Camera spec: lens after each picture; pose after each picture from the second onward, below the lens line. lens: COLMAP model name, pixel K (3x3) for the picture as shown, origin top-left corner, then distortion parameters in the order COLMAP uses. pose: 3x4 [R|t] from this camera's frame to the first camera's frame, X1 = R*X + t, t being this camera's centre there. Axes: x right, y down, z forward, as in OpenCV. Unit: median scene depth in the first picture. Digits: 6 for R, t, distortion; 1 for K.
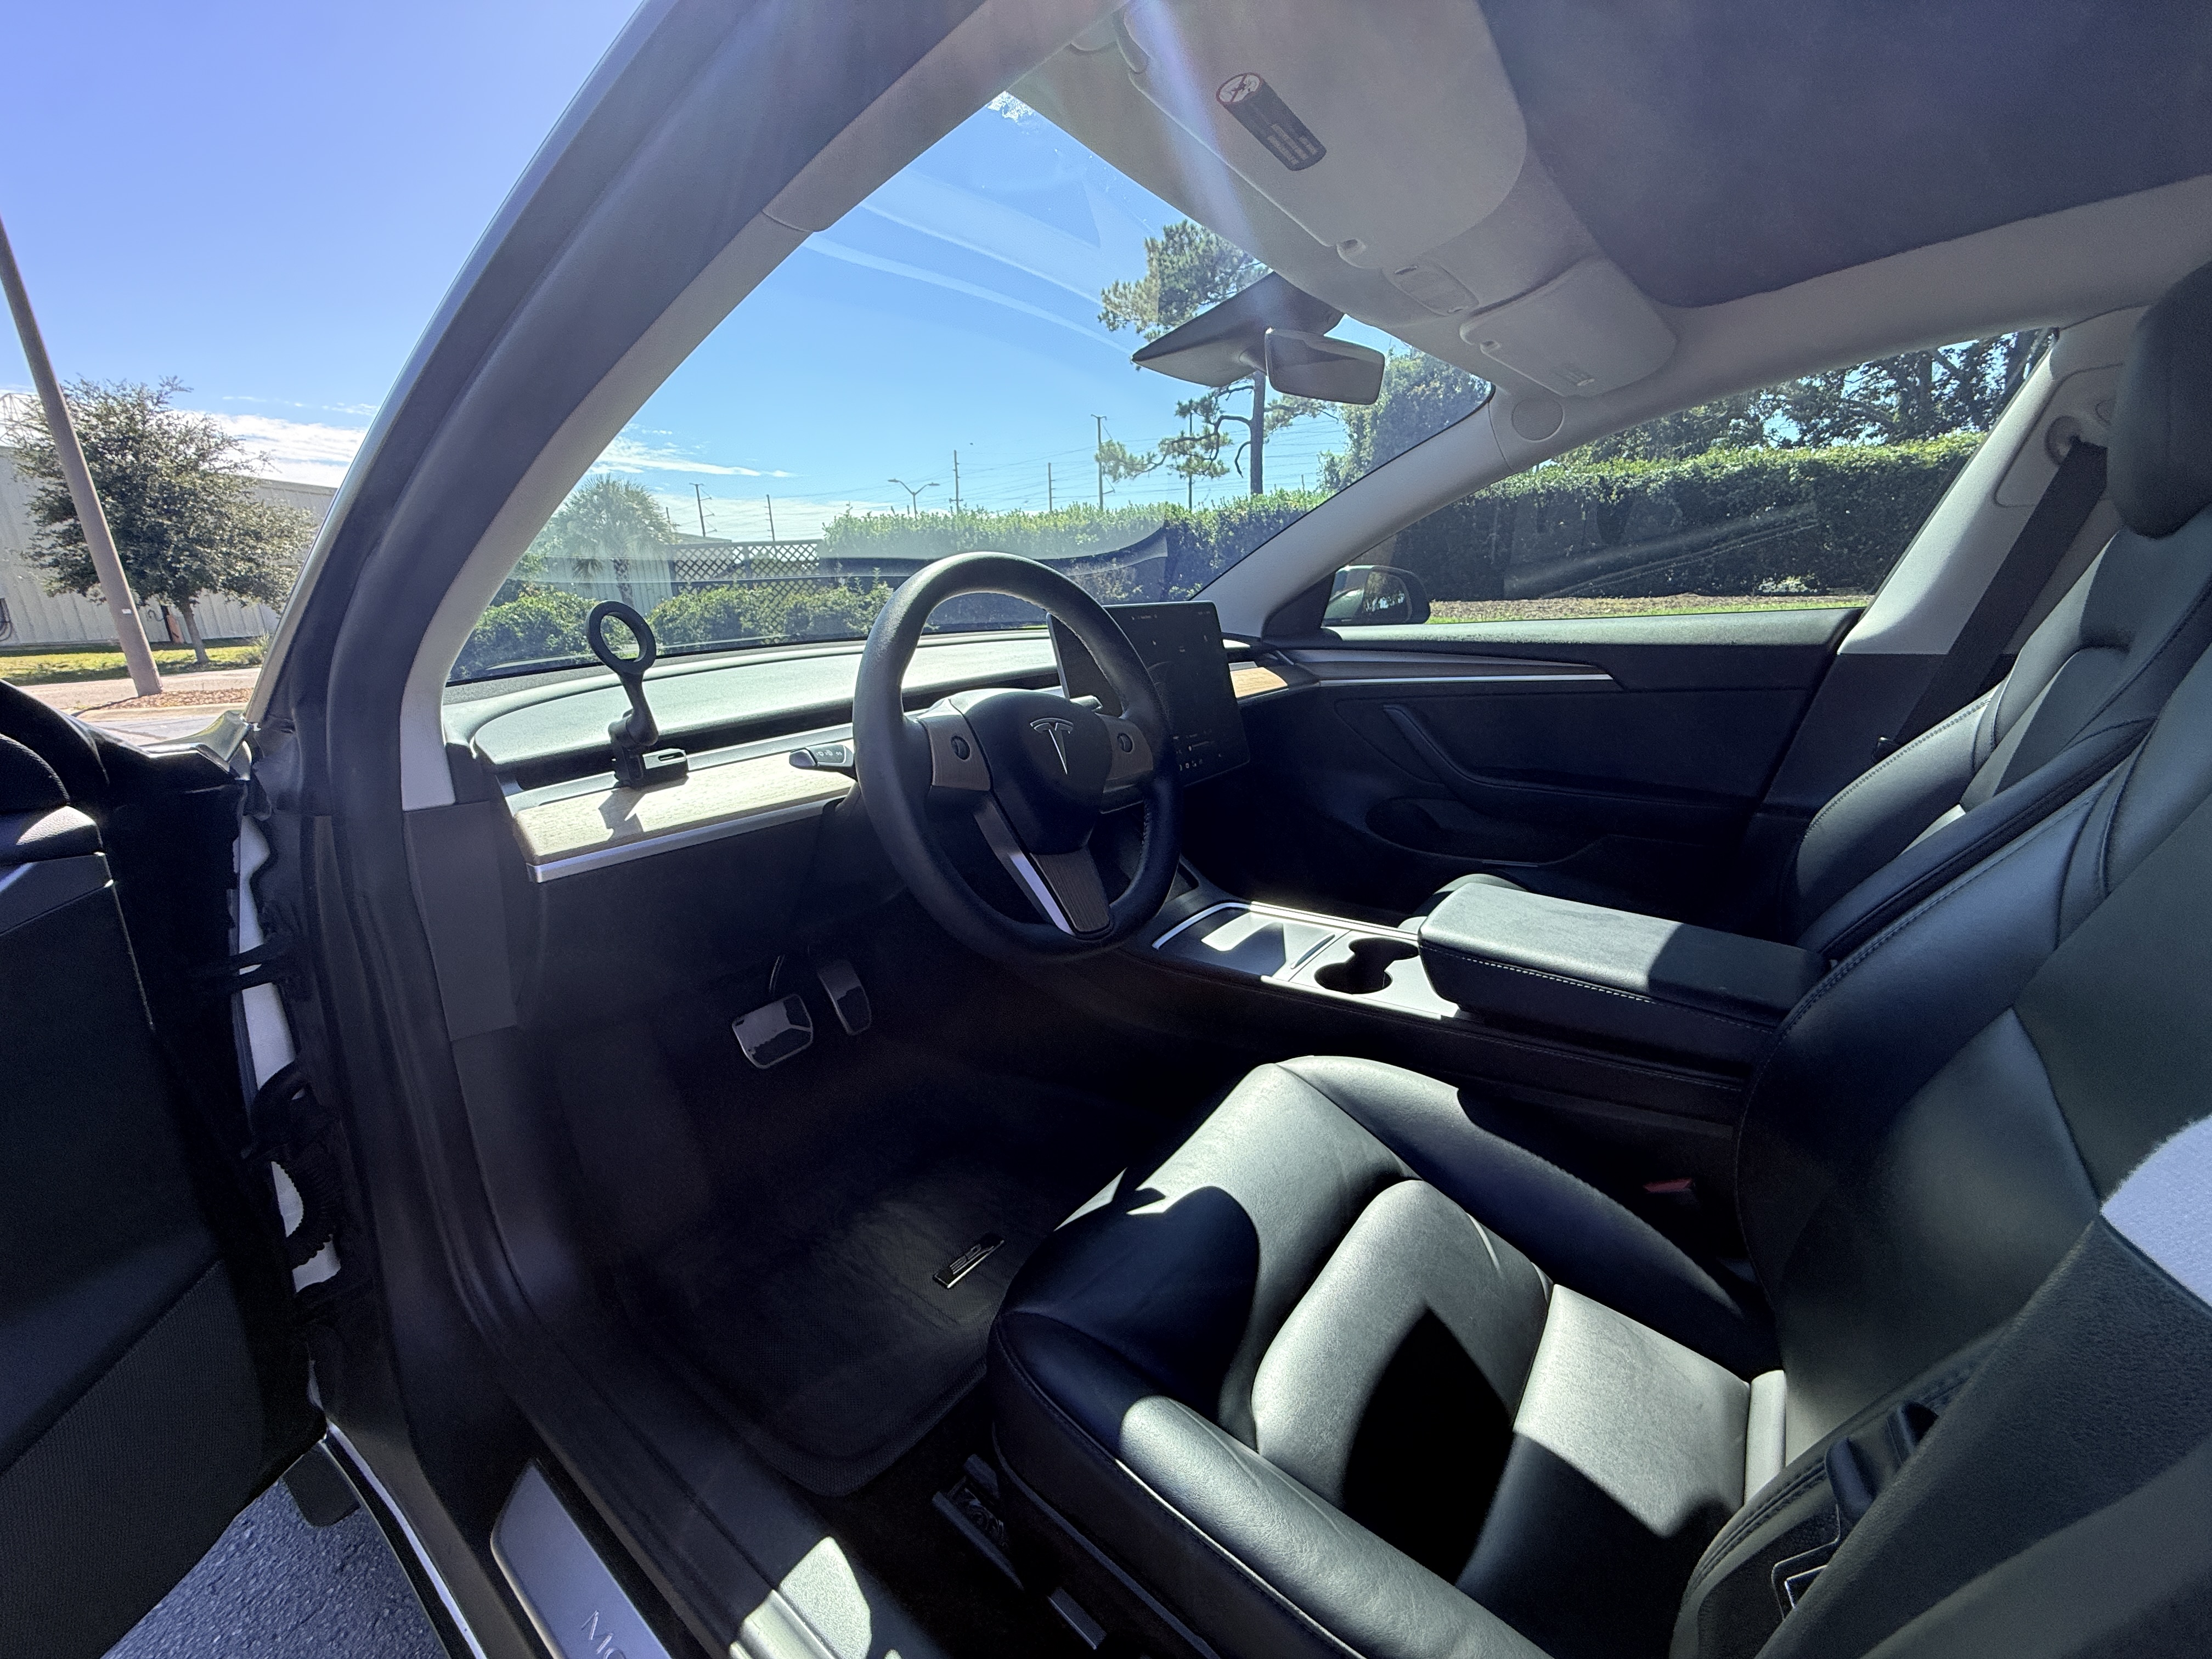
lens RADIAL K [[886.7, 0, 1090.5], [0, 886.7, 826.1], [0, 0, 1]] dist [0.005205, -0.002135]
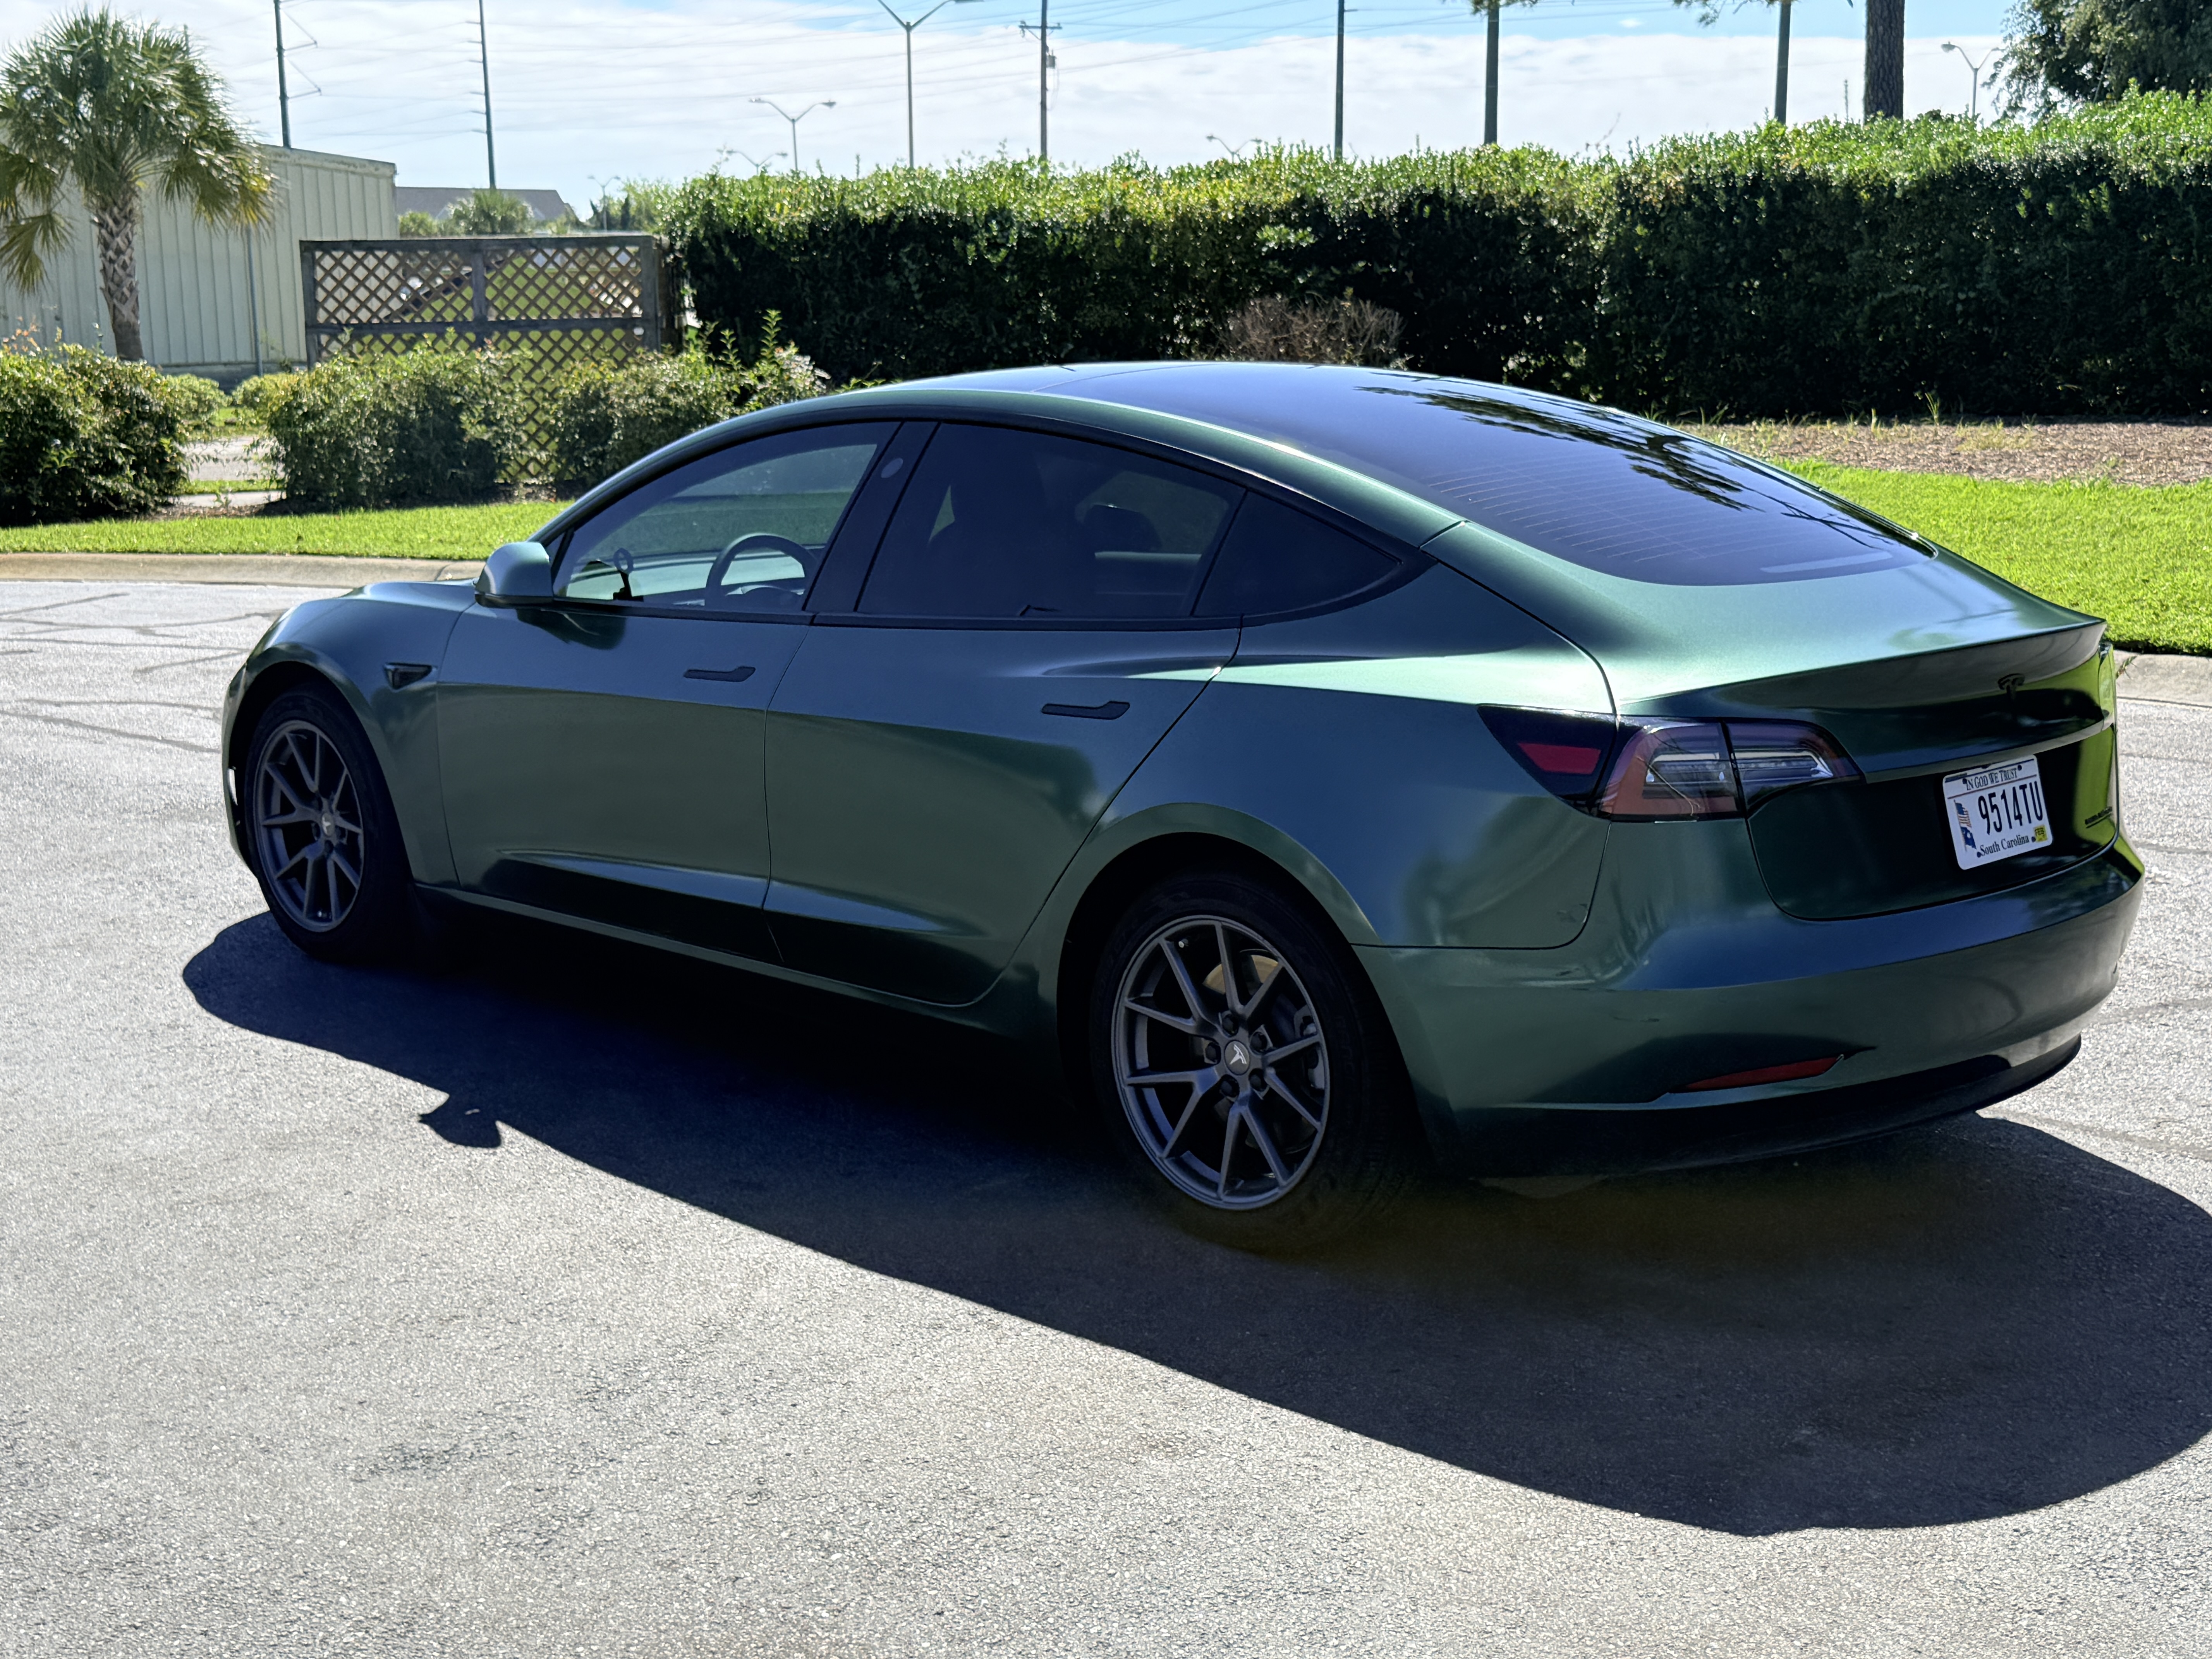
lens RADIAL K [[2952.9, 0, 1106.0], [0, 2952.9, 829.5], [0, 0, 1]] dist [0.193449, -0.005383]
pose [[0.991832, 0.042363, -0.120310, 0.082078], [-0.051558, 0.995897, -0.074374, 0.047793], [0.116666, 0.079970, 0.989946, -0.308580]]
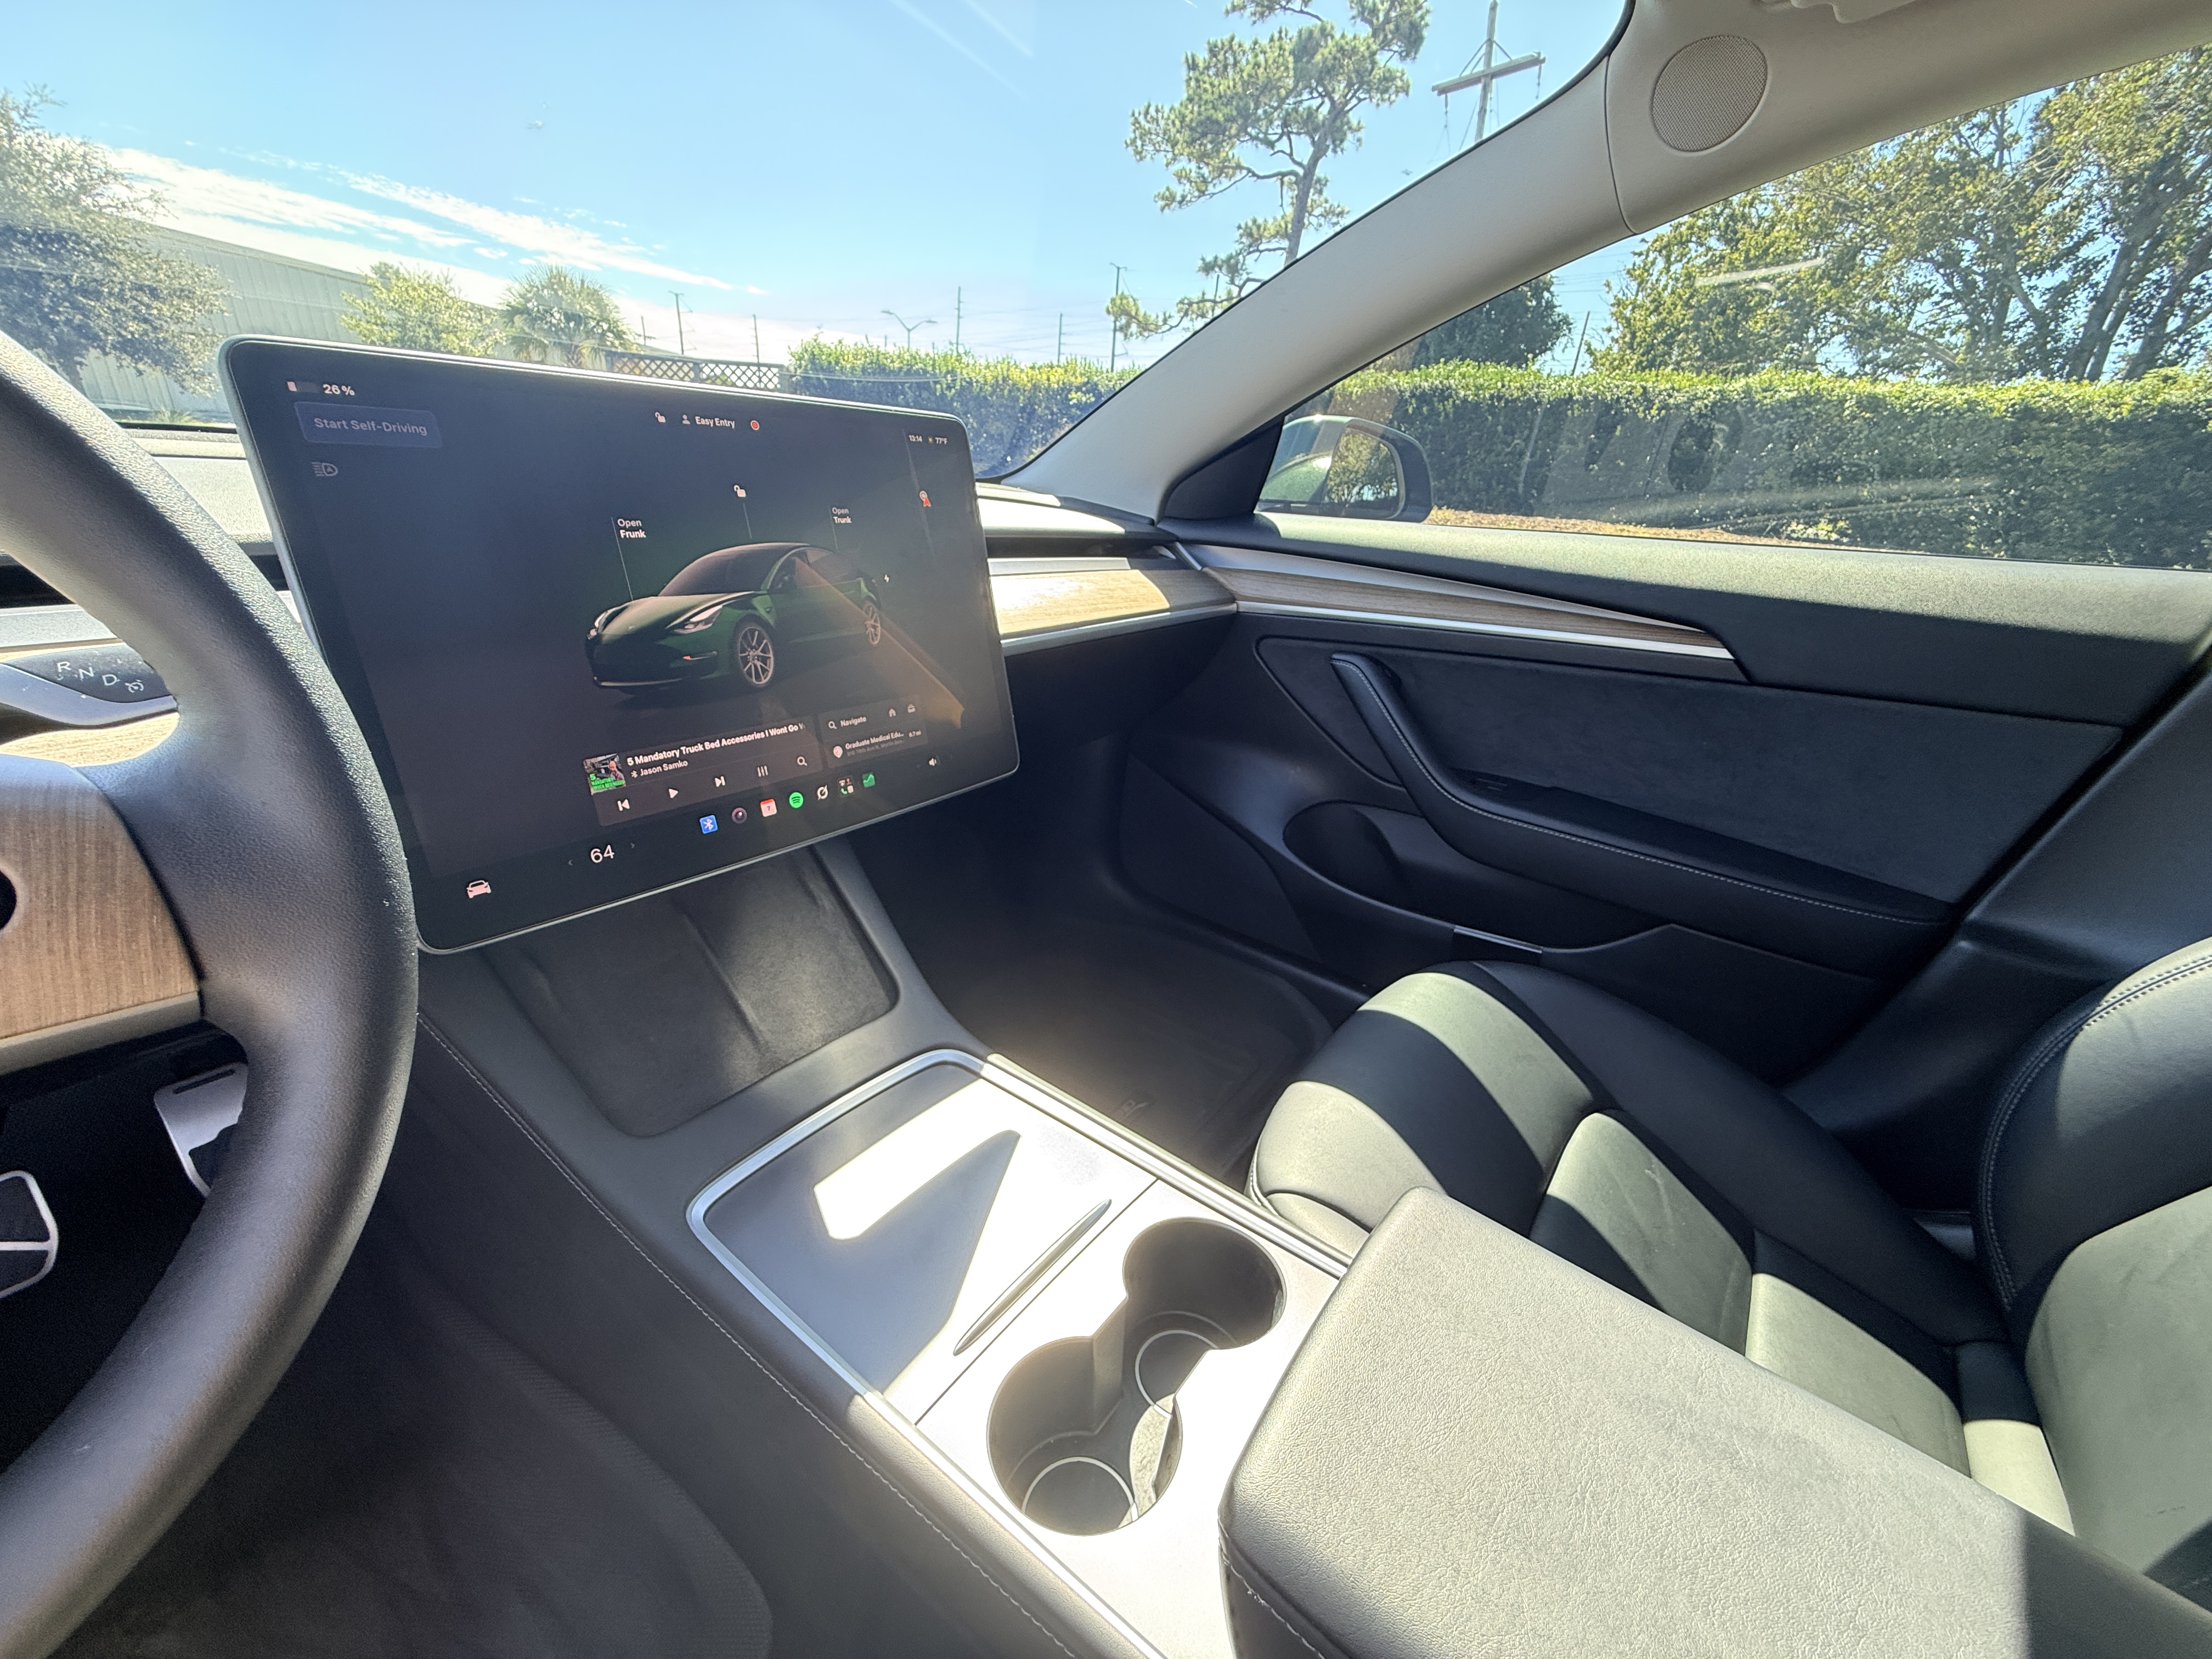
lens RADIAL K [[886.7, 0, 1090.5], [0, 886.7, 826.1], [0, 0, 1]] dist [0.005205, -0.002135]
pose [[0.995021, 0.093512, 0.034482, 0.014419], [-0.097202, 0.986952, 0.128365, -0.007653], [-0.022029, -0.131078, 0.991127, 0.035975]]
